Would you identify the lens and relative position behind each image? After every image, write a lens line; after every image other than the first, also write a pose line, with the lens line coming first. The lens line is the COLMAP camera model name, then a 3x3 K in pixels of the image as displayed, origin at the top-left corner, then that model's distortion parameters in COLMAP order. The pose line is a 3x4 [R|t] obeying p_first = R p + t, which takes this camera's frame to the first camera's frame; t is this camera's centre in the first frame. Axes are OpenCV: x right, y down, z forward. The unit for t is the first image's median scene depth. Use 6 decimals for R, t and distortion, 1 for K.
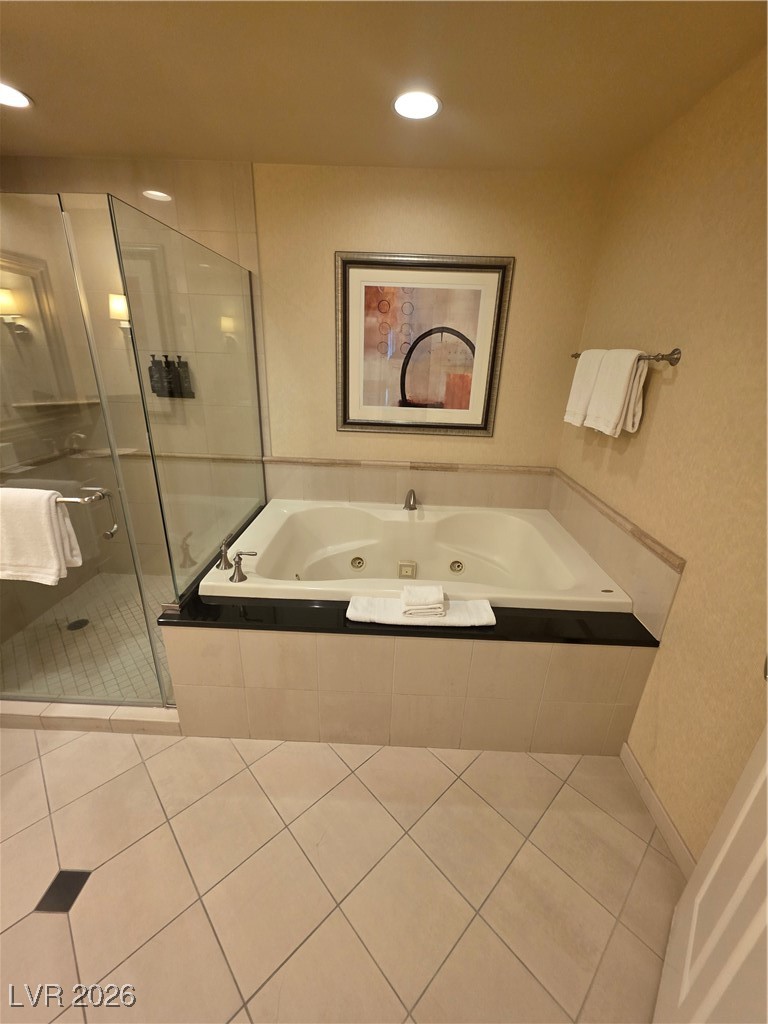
lens RADIAL K [[408.5, 0, 385.4], [0, 408.5, 509.6], [0, 0, 1]] dist [-0.001156, 0.001272]
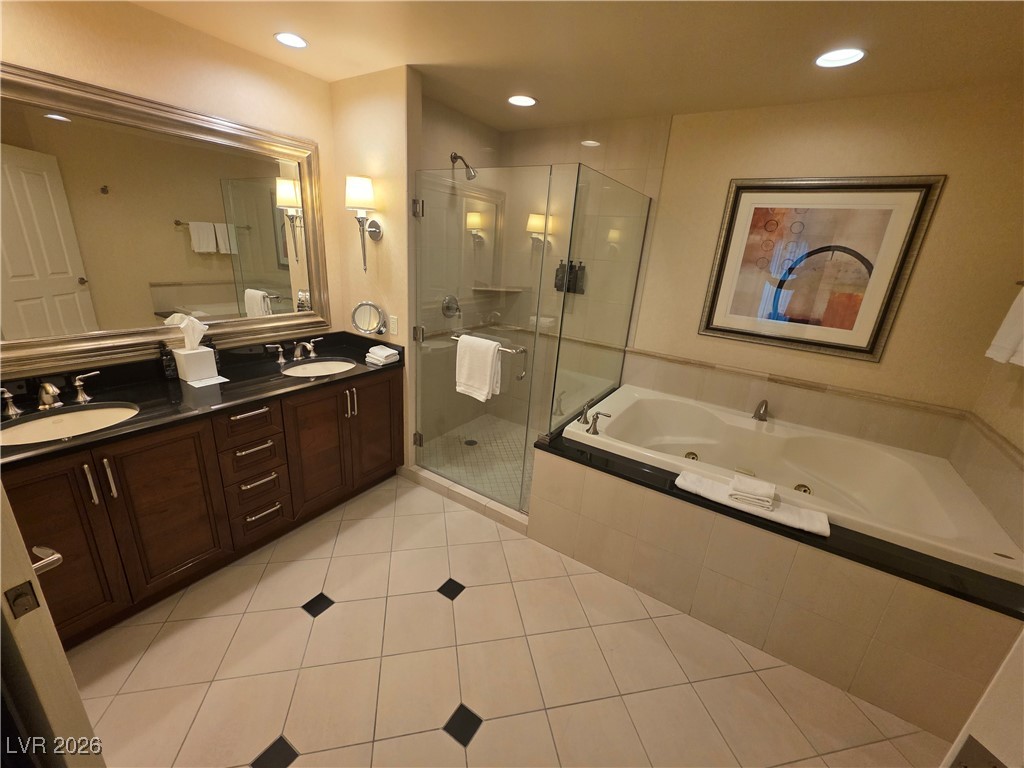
lens RADIAL K [[408.5, 0, 510.9], [0, 408.5, 381.9], [0, 0, 1]] dist [-0.001156, 0.001272]
pose [[0.852442, 0.189291, -0.487352, 0.014745], [-0.225295, 0.974164, -0.015698, 0.073545], [0.471789, 0.123180, 0.873065, -0.210406]]
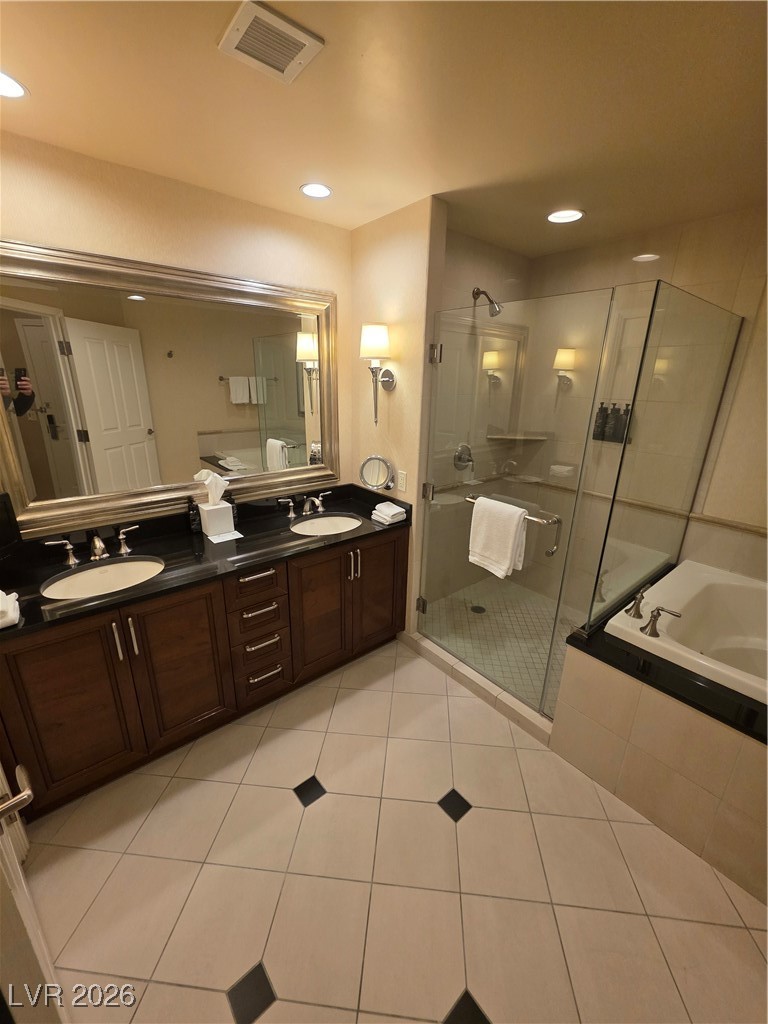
lens RADIAL K [[408.5, 0, 387.4], [0, 408.5, 510.5], [0, 0, 1]] dist [-0.001156, 0.001272]
pose [[0.661569, 0.213784, -0.718765, -0.107555], [-0.269032, 0.962357, 0.038612, 0.016034], [0.699963, 0.167826, 0.694181, -0.129275]]
